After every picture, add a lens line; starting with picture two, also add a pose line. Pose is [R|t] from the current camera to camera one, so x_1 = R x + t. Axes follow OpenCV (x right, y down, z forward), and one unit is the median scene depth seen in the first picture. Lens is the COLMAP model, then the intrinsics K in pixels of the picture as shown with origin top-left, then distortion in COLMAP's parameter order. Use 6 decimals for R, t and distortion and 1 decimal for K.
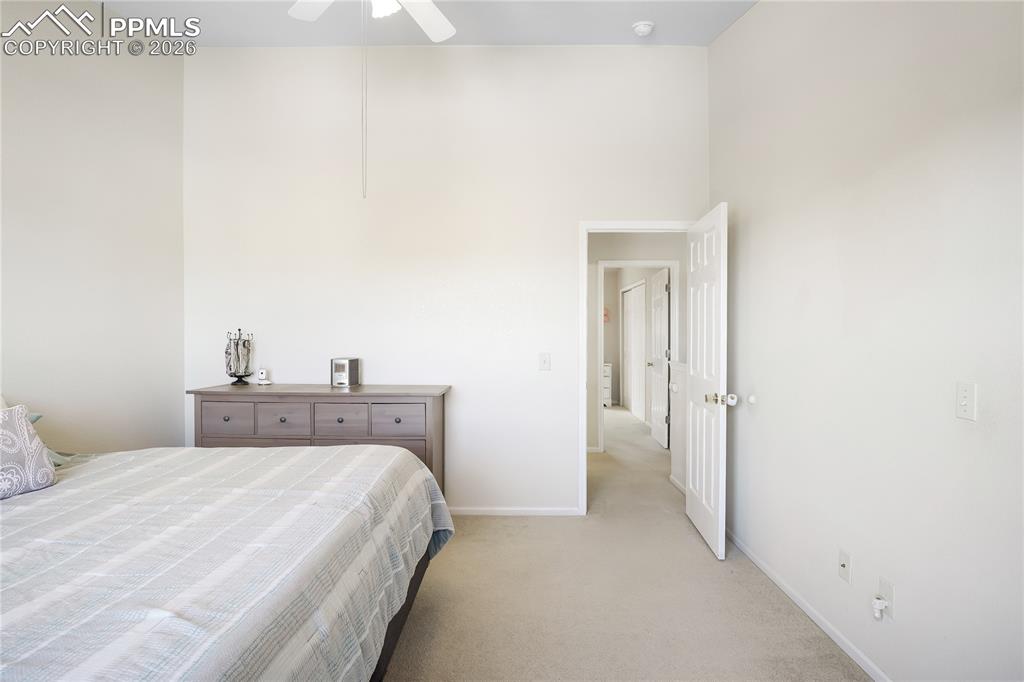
lens RADIAL K [[512.3, 0, 517.1], [0, 512.3, 337.6], [0, 0, 1]] dist [-0.026103, -0.000745]
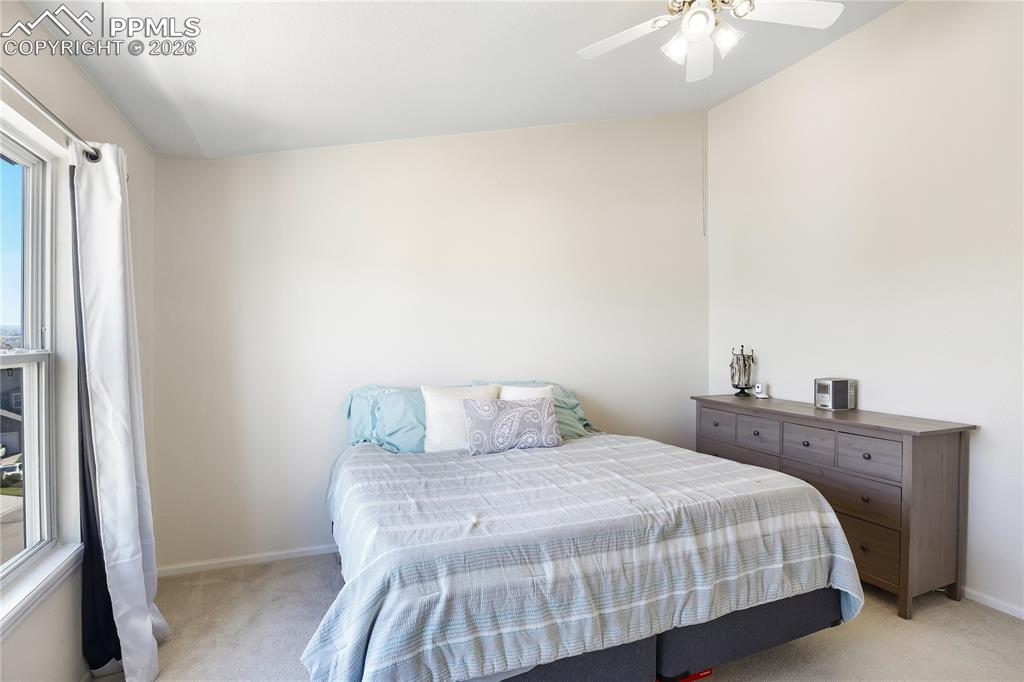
lens RADIAL K [[512.3, 0, 517.1], [0, 512.3, 337.6], [0, 0, 1]] dist [-0.026103, -0.000745]
pose [[0.379963, -0.001581, -0.925000, 0.328463], [-0.003810, 0.999987, -0.003275, -0.032152], [0.924994, 0.004769, 0.379953, 0.134426]]
